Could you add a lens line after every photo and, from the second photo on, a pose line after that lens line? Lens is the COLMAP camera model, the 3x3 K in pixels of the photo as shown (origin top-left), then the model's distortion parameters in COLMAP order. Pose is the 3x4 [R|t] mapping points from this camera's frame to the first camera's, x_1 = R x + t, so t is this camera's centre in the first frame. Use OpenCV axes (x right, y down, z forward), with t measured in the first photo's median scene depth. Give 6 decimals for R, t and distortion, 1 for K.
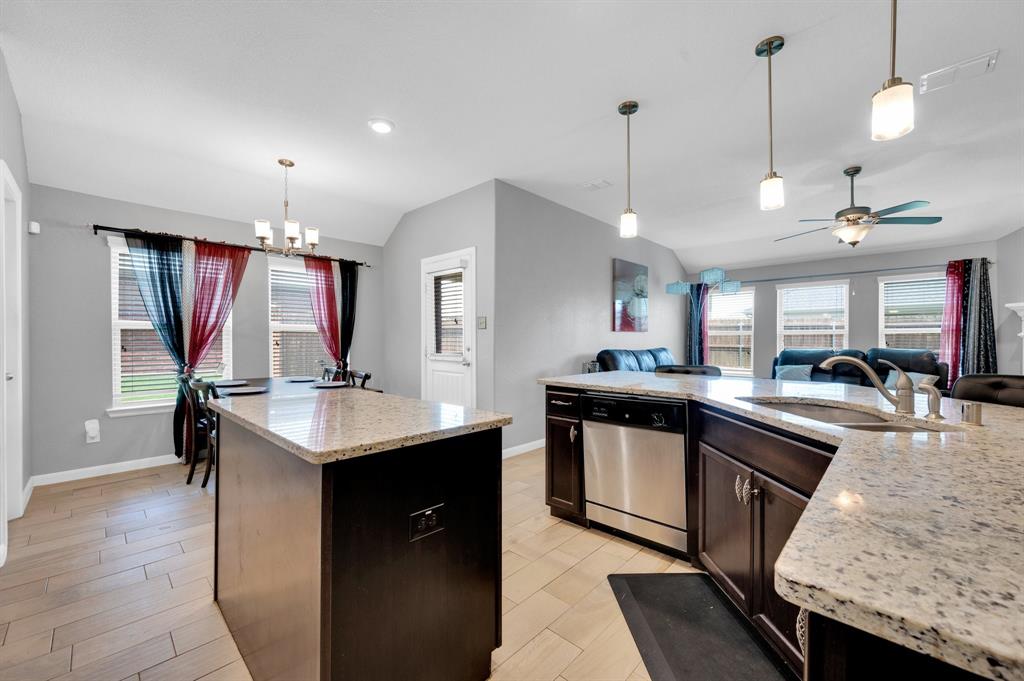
lens RADIAL K [[402.5, 0, 512.9], [0, 402.5, 342.6], [0, 0, 1]] dist [-0.000955, -0.000082]
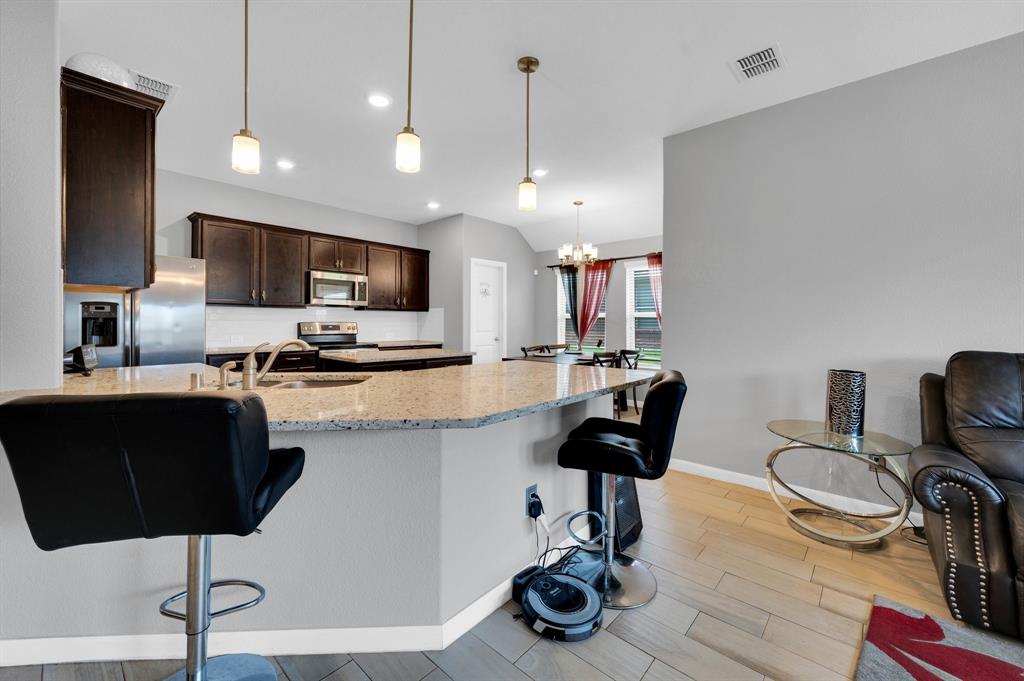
lens RADIAL K [[411.5, 0, 510.9], [0, 411.5, 319.7], [0, 0, 1]] dist [0.000824, 0.000208]
pose [[0.033510, -0.007397, -0.999411, 0.896093], [-0.009388, 0.999926, -0.007716, -0.008531], [0.999394, 0.009641, 0.033438, 0.675752]]
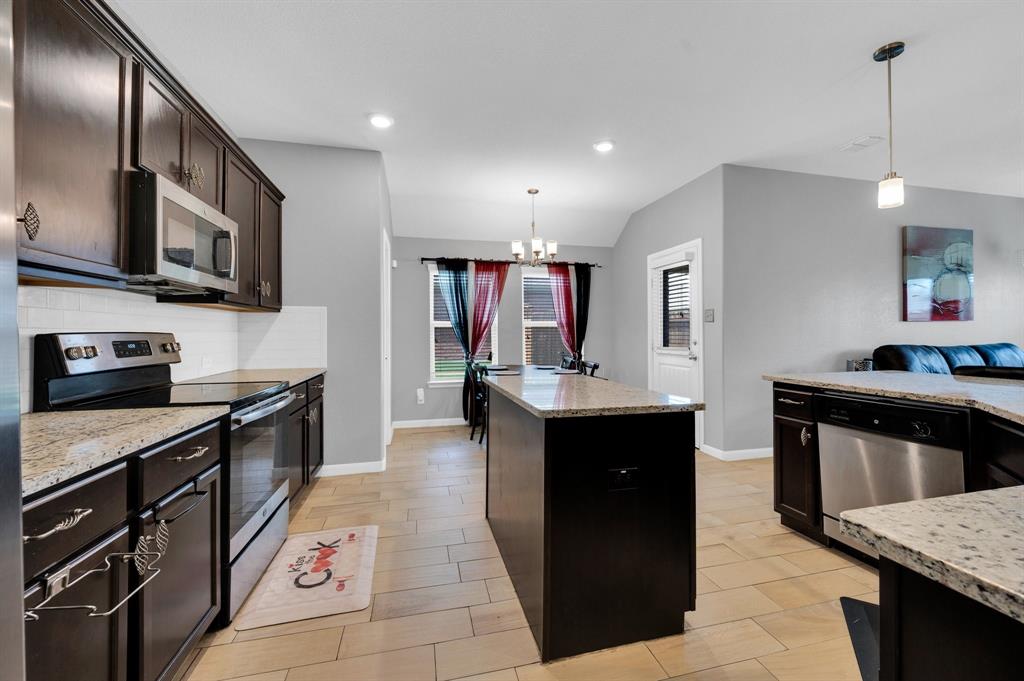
lens RADIAL K [[409.6, 0, 515.4], [0, 409.6, 332.6], [0, 0, 1]] dist [-0.001043, -0.000140]
pose [[0.842124, -0.006534, -0.539244, 0.066472], [0.001235, 0.999947, -0.010188, 0.001044], [0.539282, 0.007913, 0.842088, -0.086040]]
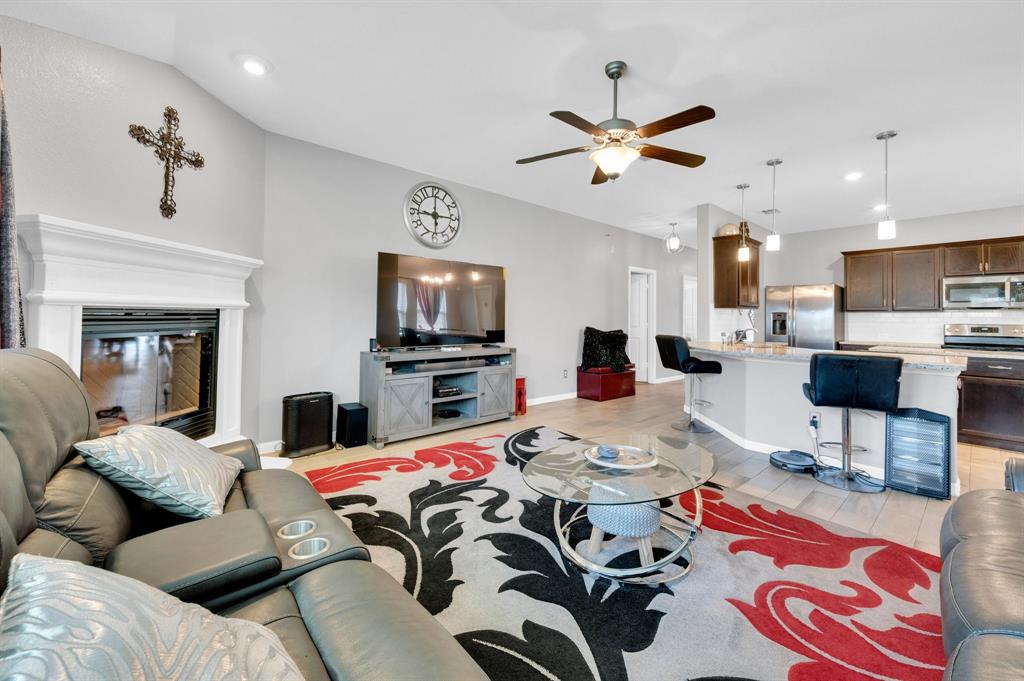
lens RADIAL K [[415.9, 0, 511.8], [0, 415.9, 313.7], [0, 0, 1]] dist [0.001068, 0.000051]
pose [[-0.996147, -0.013750, 0.086611, 0.982593], [-0.014456, 0.999867, -0.007539, -0.008009], [-0.086496, -0.008762, -0.996214, 1.753147]]
